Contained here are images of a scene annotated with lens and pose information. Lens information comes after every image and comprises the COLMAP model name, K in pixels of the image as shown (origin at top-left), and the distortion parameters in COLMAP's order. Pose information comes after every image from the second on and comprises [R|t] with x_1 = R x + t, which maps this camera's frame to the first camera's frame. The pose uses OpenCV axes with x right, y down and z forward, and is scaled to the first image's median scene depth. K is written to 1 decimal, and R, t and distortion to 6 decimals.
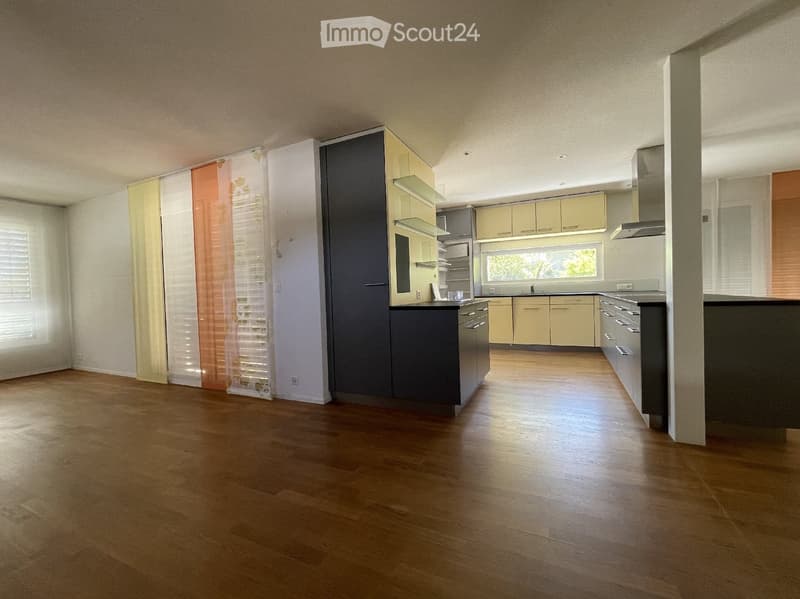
lens RADIAL K [[324.6, 0, 399.9], [0, 324.6, 300.4], [0, 0, 1]] dist [0.000946, 0.000358]
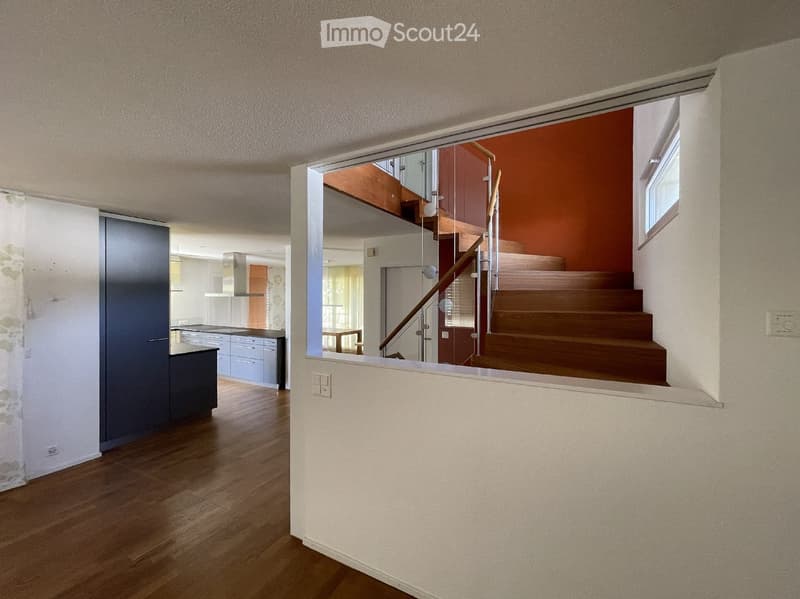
lens RADIAL K [[324.6, 0, 400.9], [0, 324.6, 299.0], [0, 0, 1]] dist [0.000946, 0.000358]
pose [[0.081350, 0.021238, 0.996459, -1.244999], [0.007701, 0.999730, -0.021936, -0.168405], [-0.996656, 0.009459, 0.081165, -0.075748]]
